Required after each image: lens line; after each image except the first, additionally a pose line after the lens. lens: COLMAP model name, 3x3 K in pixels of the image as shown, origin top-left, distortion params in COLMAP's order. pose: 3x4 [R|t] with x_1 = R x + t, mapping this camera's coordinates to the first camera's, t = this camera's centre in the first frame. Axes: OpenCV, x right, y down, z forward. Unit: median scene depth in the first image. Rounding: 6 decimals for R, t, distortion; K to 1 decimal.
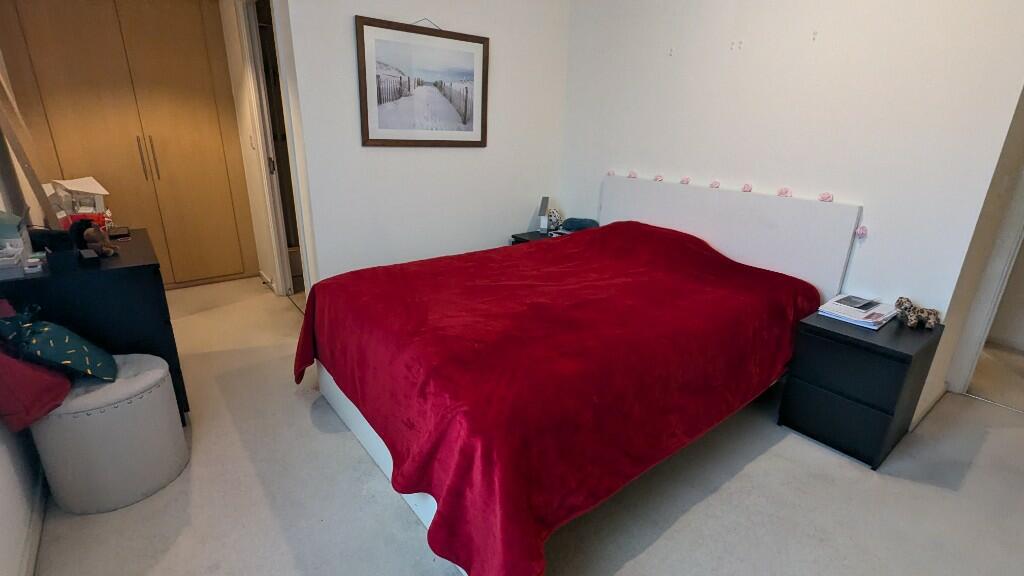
lens RADIAL K [[480.8, 0, 512.0], [0, 480.8, 288.0], [0, 0, 1]] dist [-0.000803, -0.000132]
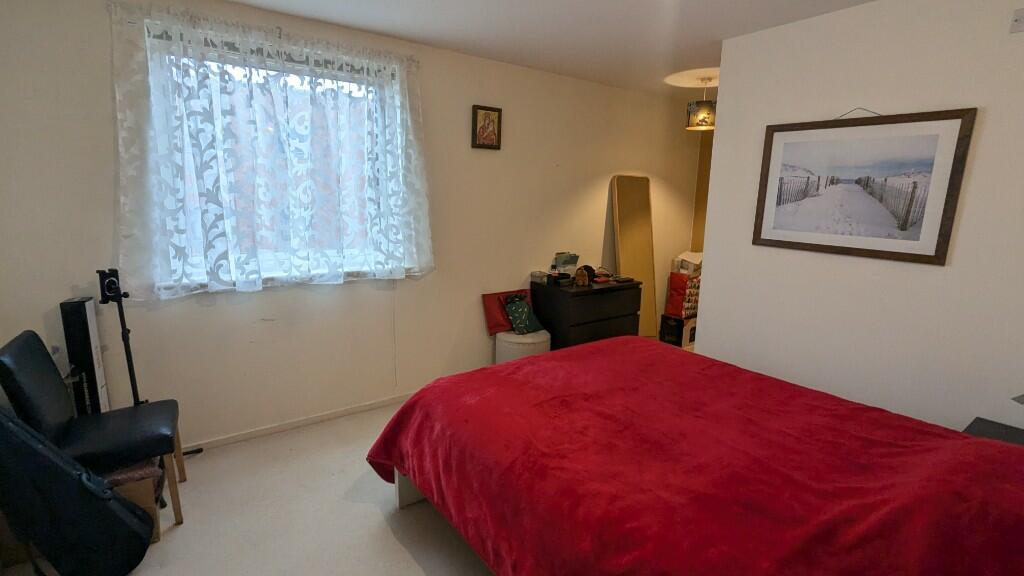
lens RADIAL K [[480.8, 0, 512.0], [0, 480.8, 288.0], [0, 0, 1]] dist [-0.000803, -0.000132]
pose [[-0.011590, 0.166332, -0.986002, 0.673040], [-0.345958, 0.924503, 0.160025, -0.183780], [0.938178, 0.342970, 0.046829, 0.472410]]
